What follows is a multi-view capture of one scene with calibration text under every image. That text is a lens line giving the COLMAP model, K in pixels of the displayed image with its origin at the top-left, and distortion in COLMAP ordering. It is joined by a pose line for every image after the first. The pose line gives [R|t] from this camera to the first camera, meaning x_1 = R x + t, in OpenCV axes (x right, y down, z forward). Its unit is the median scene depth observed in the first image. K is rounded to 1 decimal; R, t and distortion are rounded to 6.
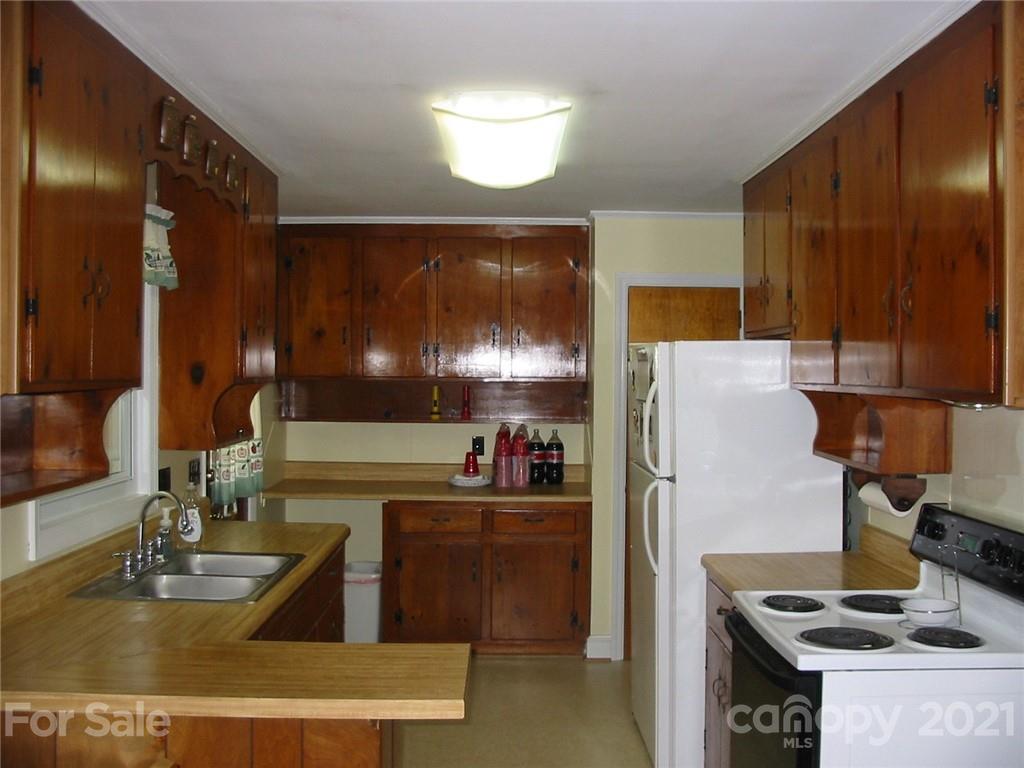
lens RADIAL K [[1069.0, 0, 515.4], [0, 1069.0, 382.5], [0, 0, 1]] dist [-0.108544, 0.000000]
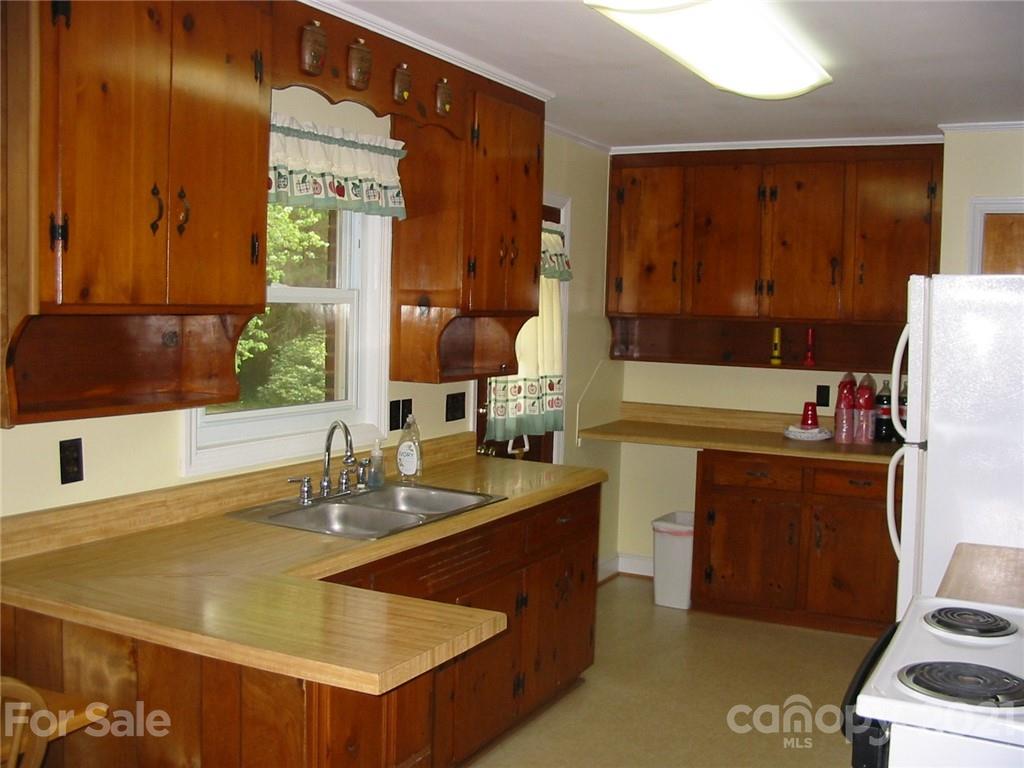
lens RADIAL K [[1069.0, 0, 529.8], [0, 1069.0, 371.8], [0, 0, 1]] dist [-0.108544, 0.000000]
pose [[0.888869, 0.043201, -0.456121, 0.169218], [-0.023635, 0.998543, 0.048518, 0.002138], [0.457552, -0.032346, 0.888594, 0.109606]]
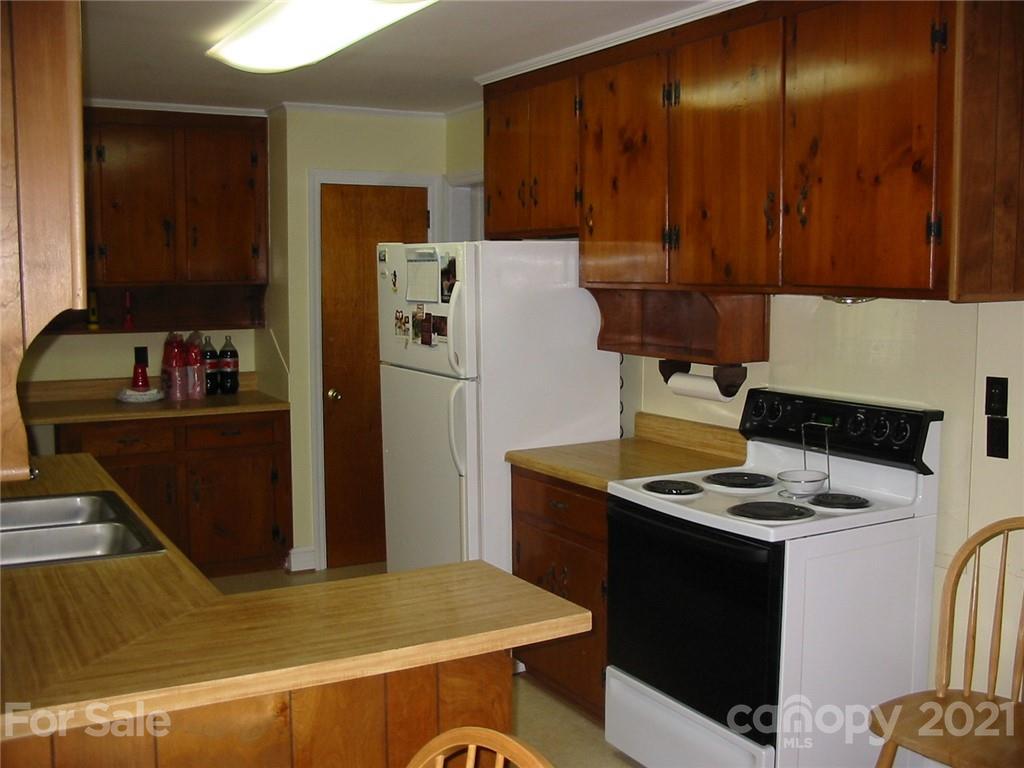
lens RADIAL K [[1069.0, 0, 512.0], [0, 1069.0, 378.0], [0, 0, 1]] dist [-0.108544, 0.000000]
pose [[0.873252, -0.053417, 0.484332, -0.217164], [0.010218, 0.995762, 0.091399, -0.001751], [-0.487161, -0.074866, 0.870097, 0.075333]]
